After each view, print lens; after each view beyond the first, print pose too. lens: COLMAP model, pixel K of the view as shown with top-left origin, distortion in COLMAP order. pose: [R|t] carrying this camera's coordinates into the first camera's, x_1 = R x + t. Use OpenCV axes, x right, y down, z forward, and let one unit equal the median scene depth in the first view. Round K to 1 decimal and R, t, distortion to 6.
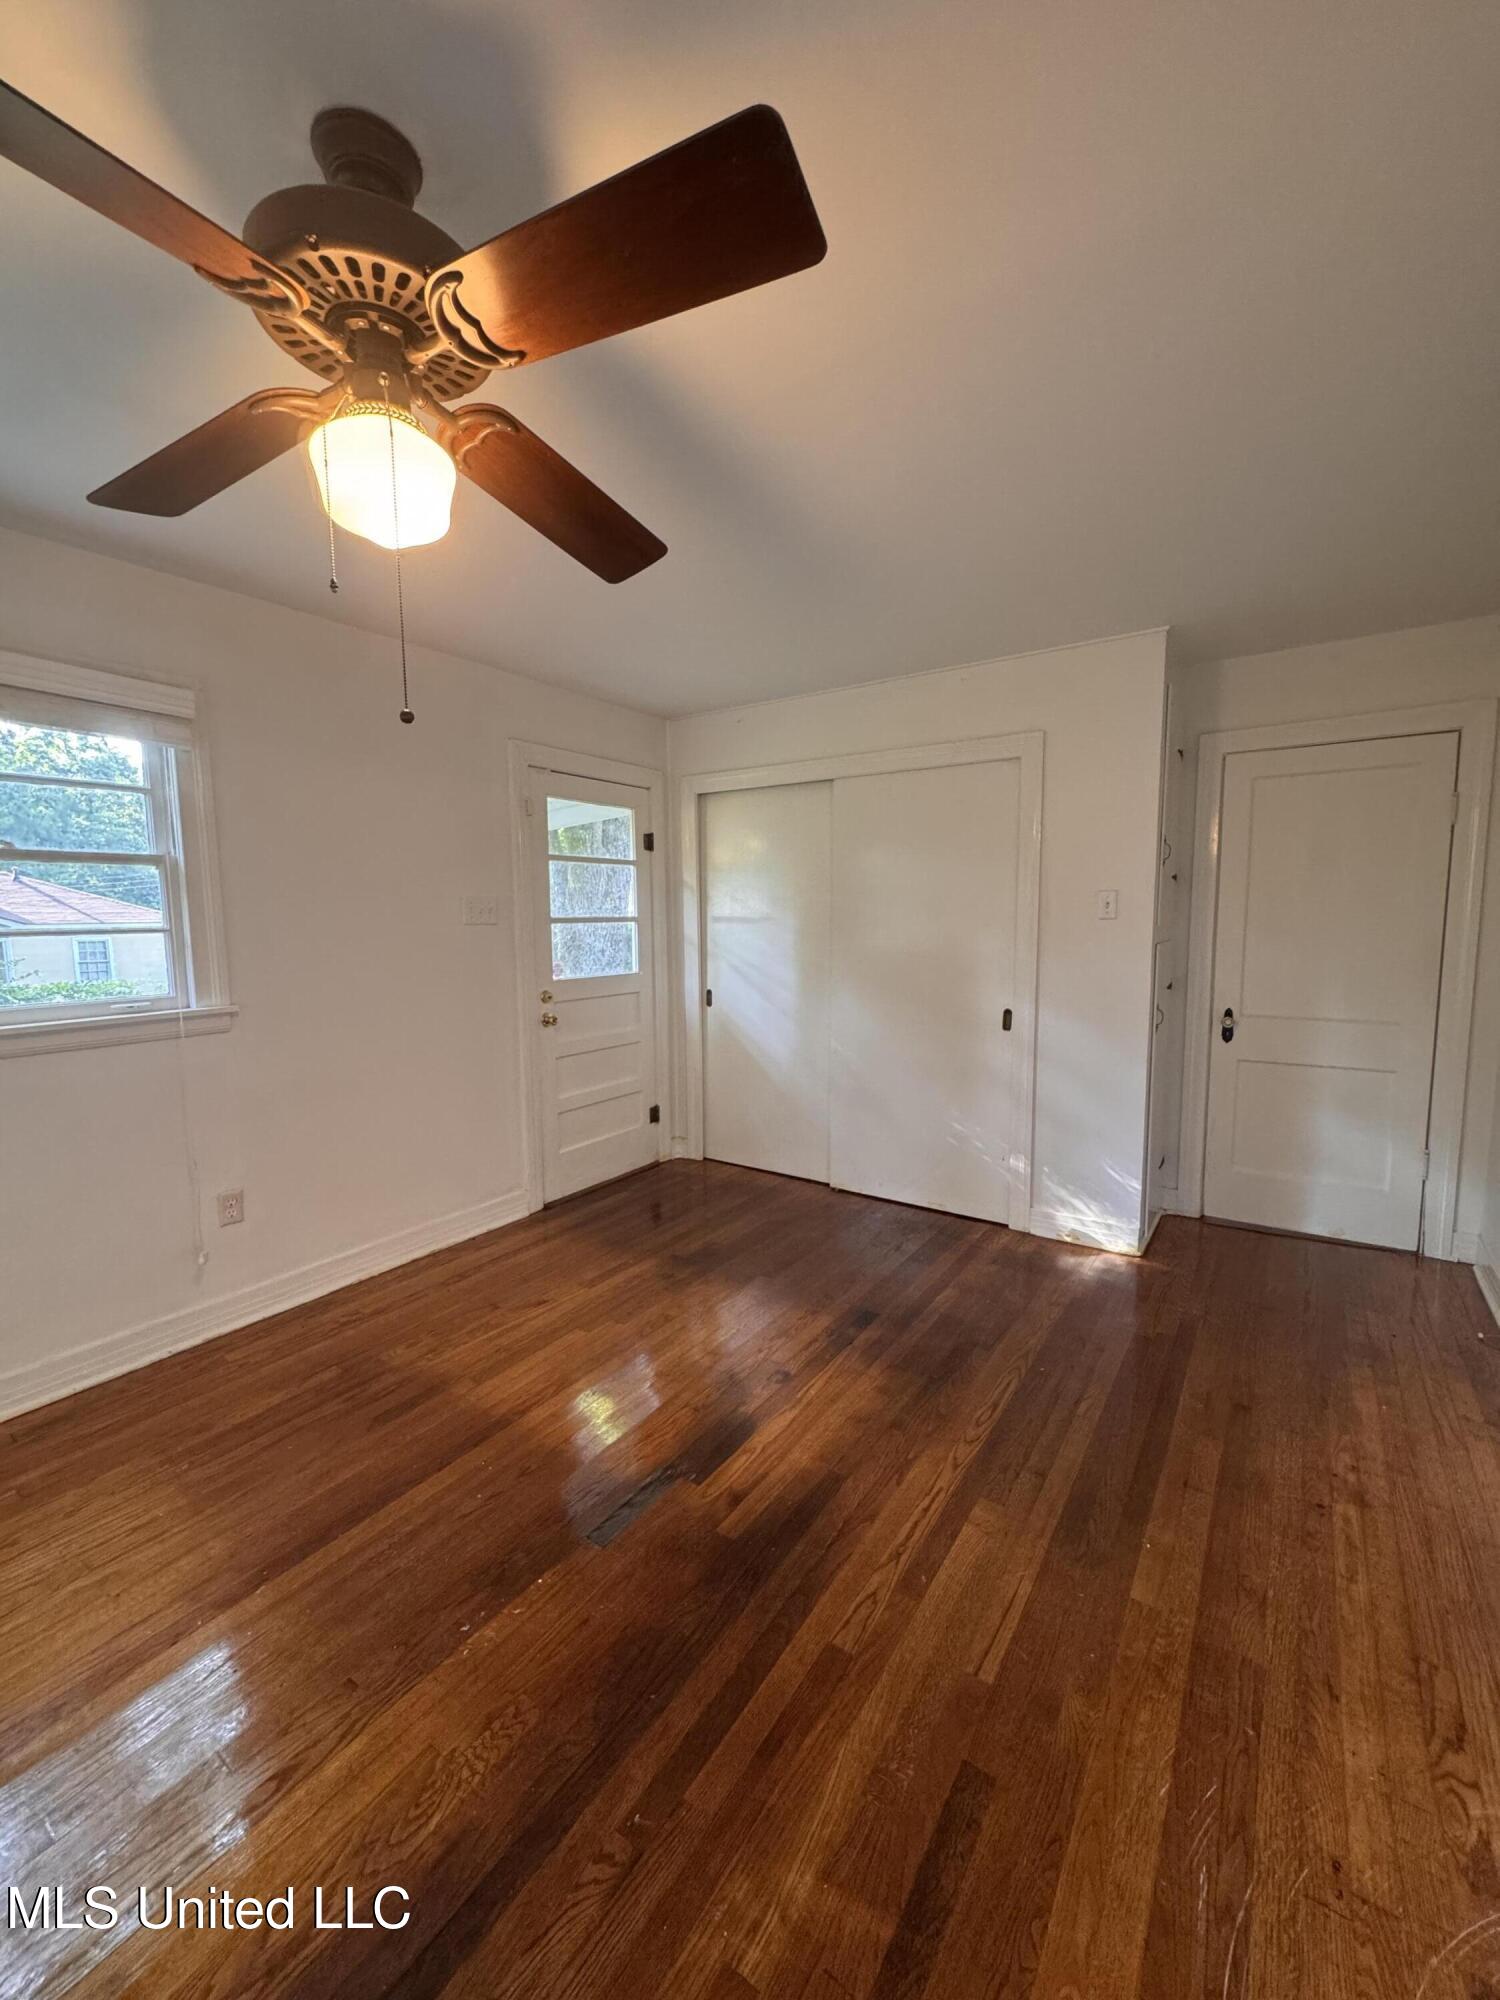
lens RADIAL K [[809.6, 0, 749.3], [0, 809.6, 1001.5], [0, 0, 1]] dist [-0.000455, 0.000572]
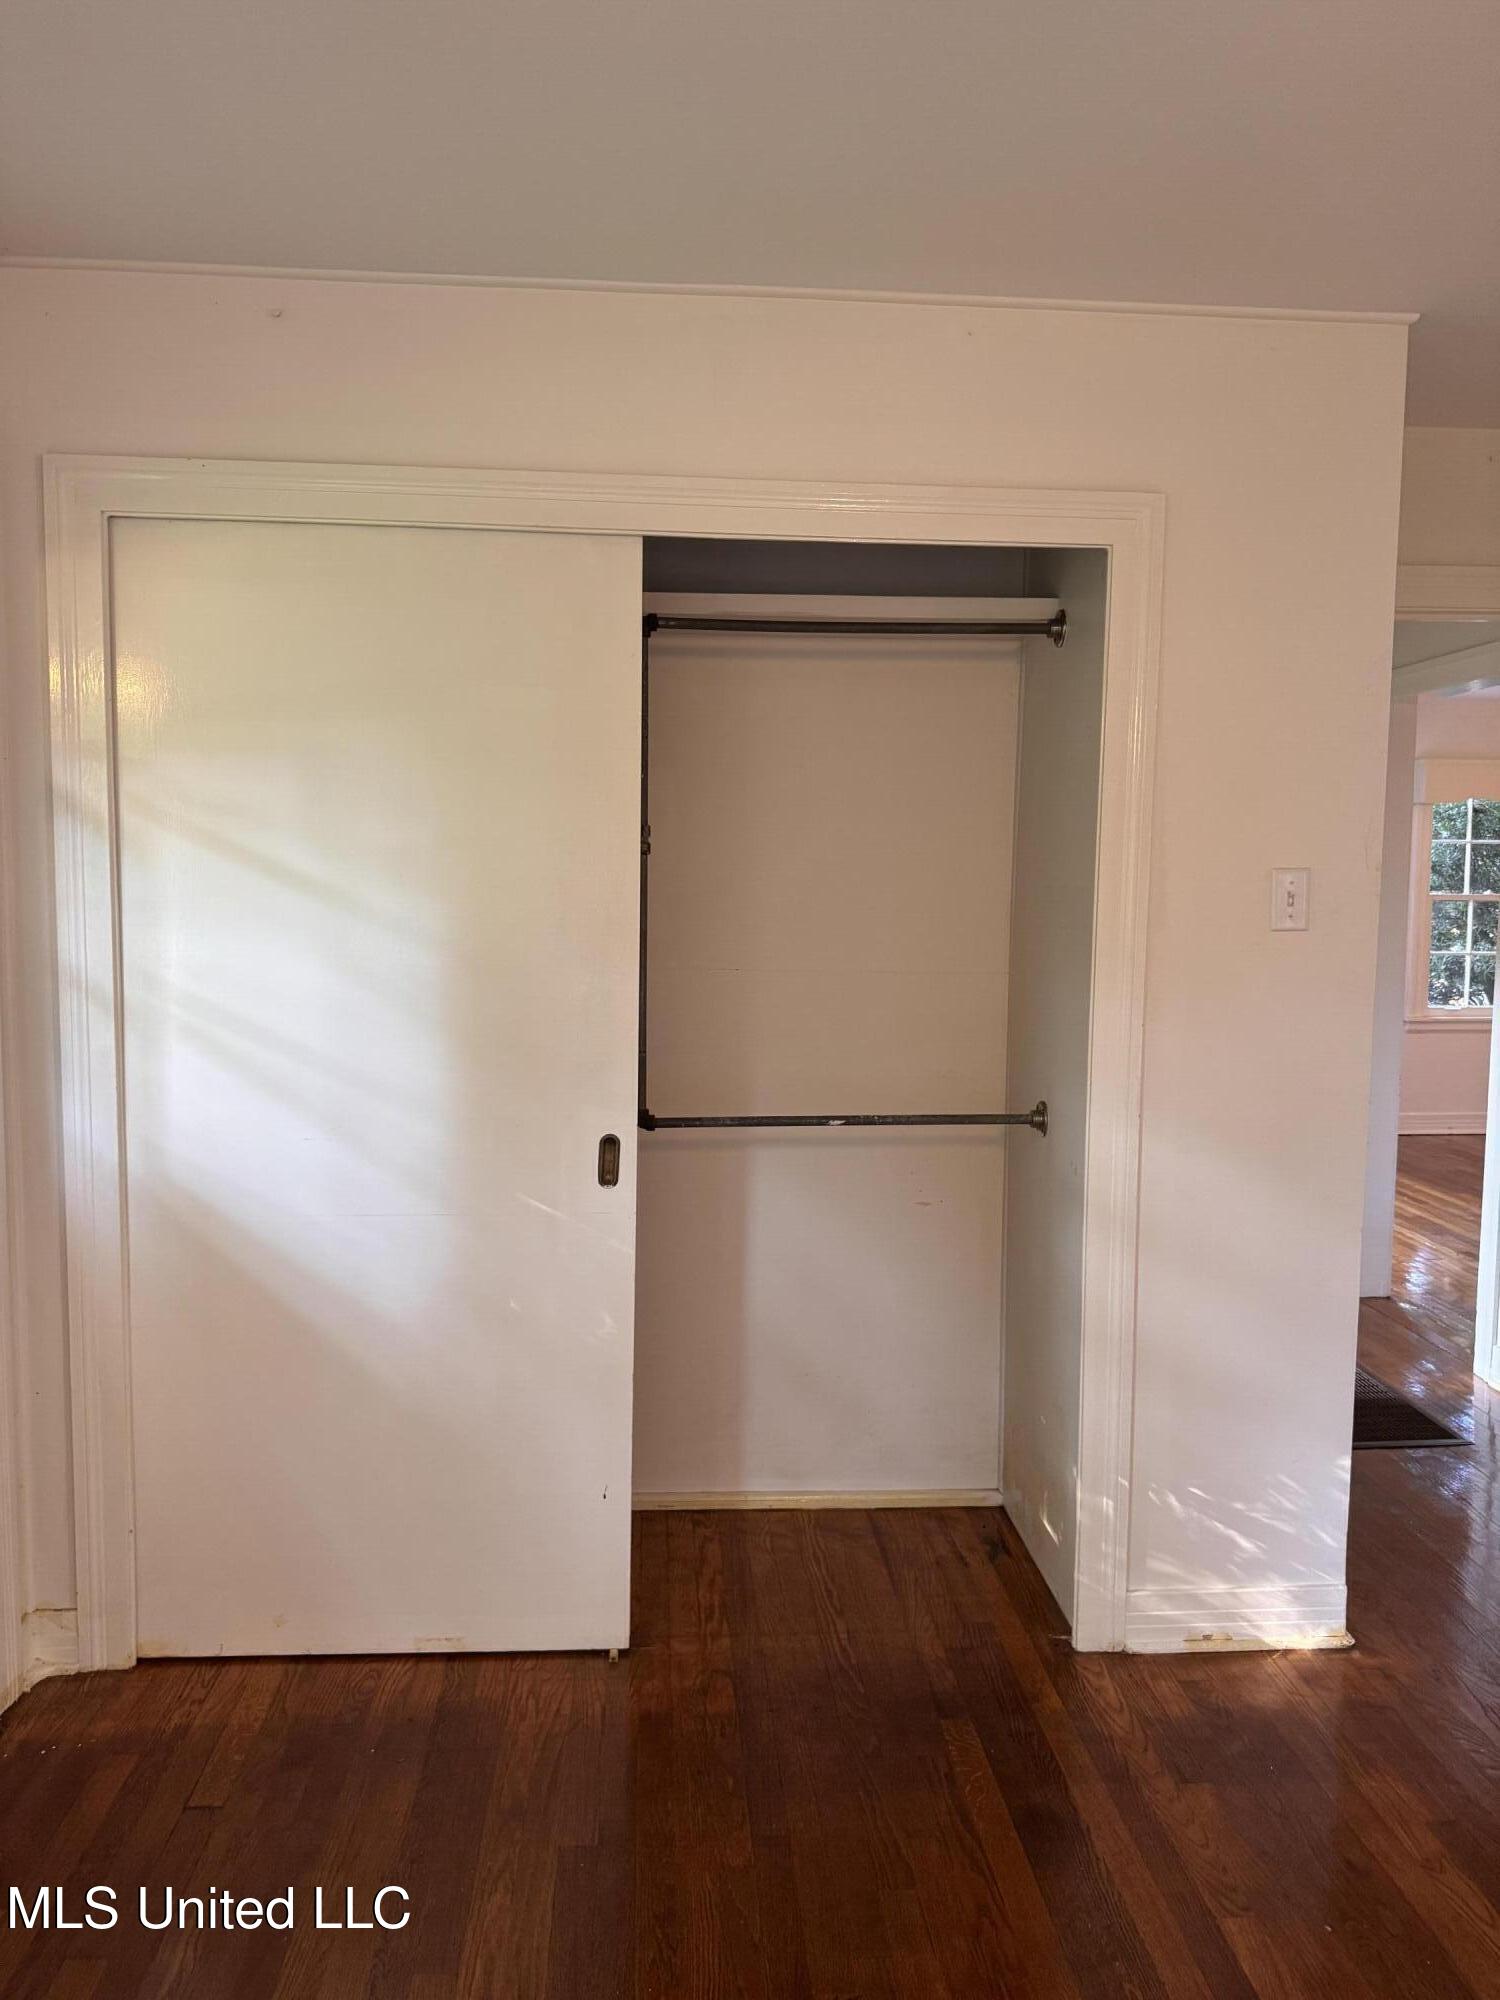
lens RADIAL K [[1446.1, 0, 741.1], [0, 1446.1, 1002.7], [0, 0, 1]] dist [0.020360, -0.005924]
pose [[0.774411, -0.032407, 0.631852, -0.355775], [0.044336, 0.999012, -0.003101, -0.081288], [-0.631127, 0.030415, 0.775083, 0.632868]]
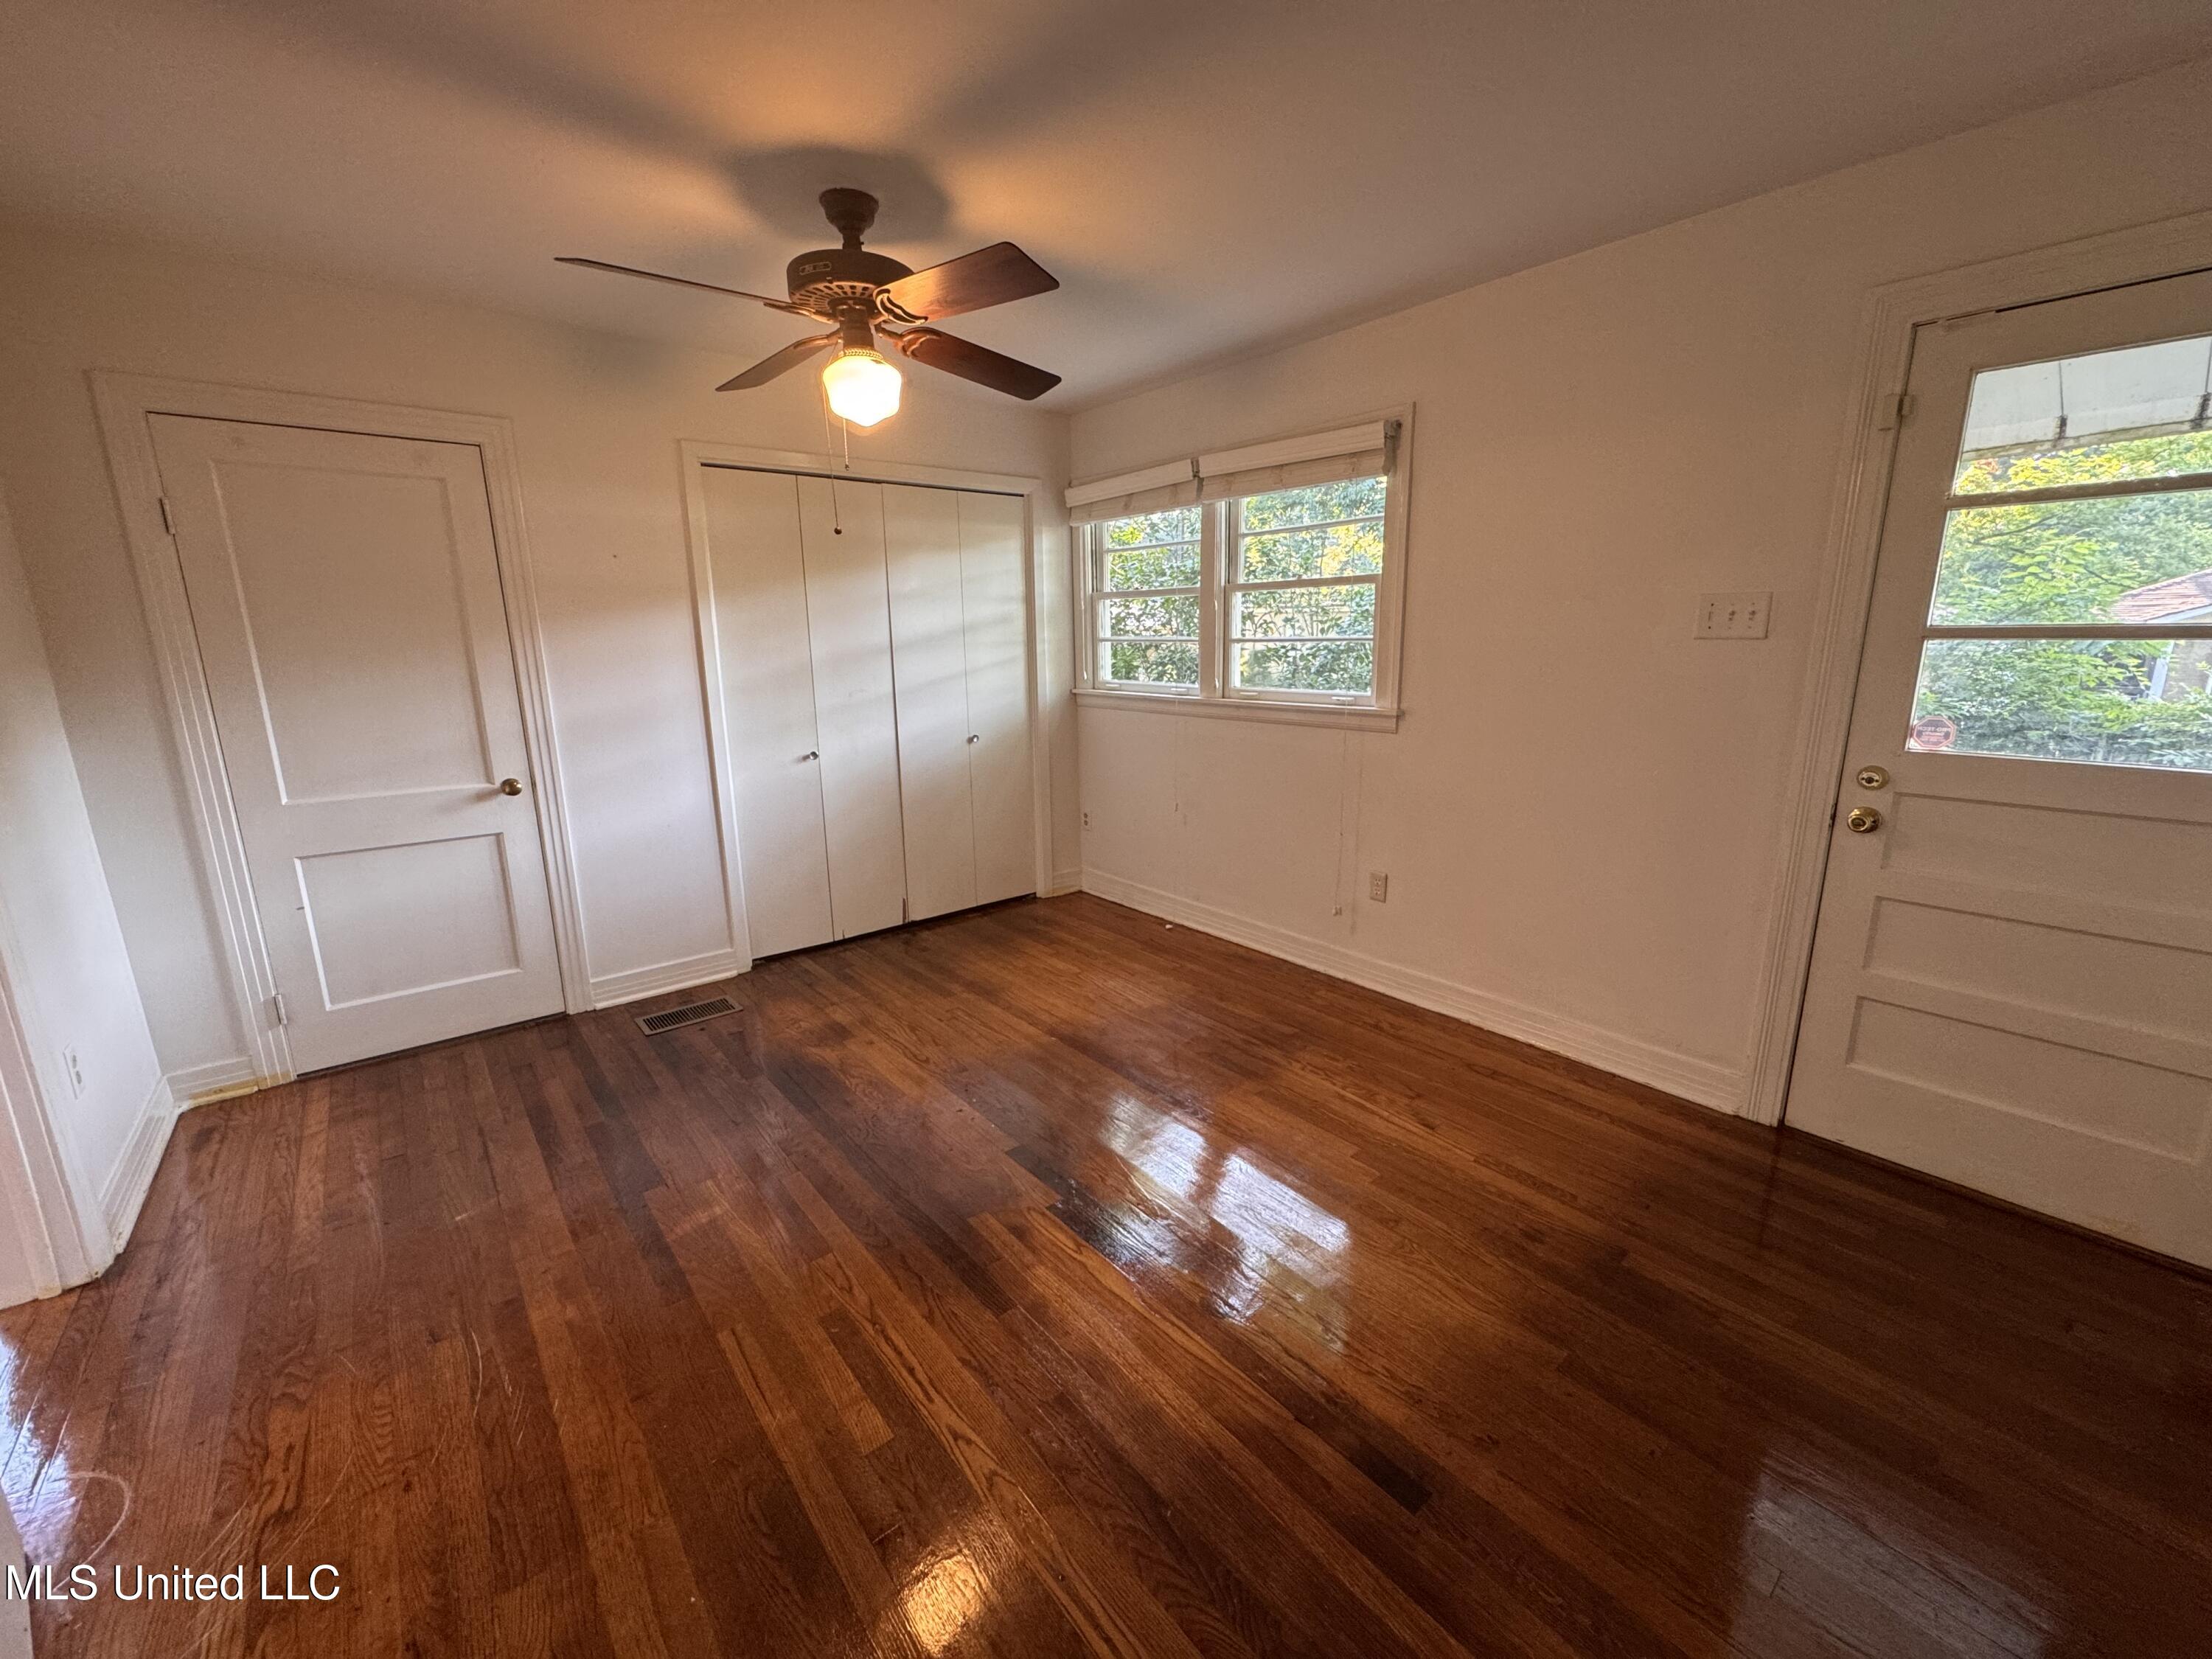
lens RADIAL K [[895.5, 0, 1106.1], [0, 895.5, 825.9], [0, 0, 1]] dist [-0.000455, 0.000572]
pose [[-0.283649, 0.217332, -0.933975, 0.591815], [-0.085172, 0.964419, 0.250283, -0.104737], [0.955138, 0.150541, -0.255045, 0.883523]]
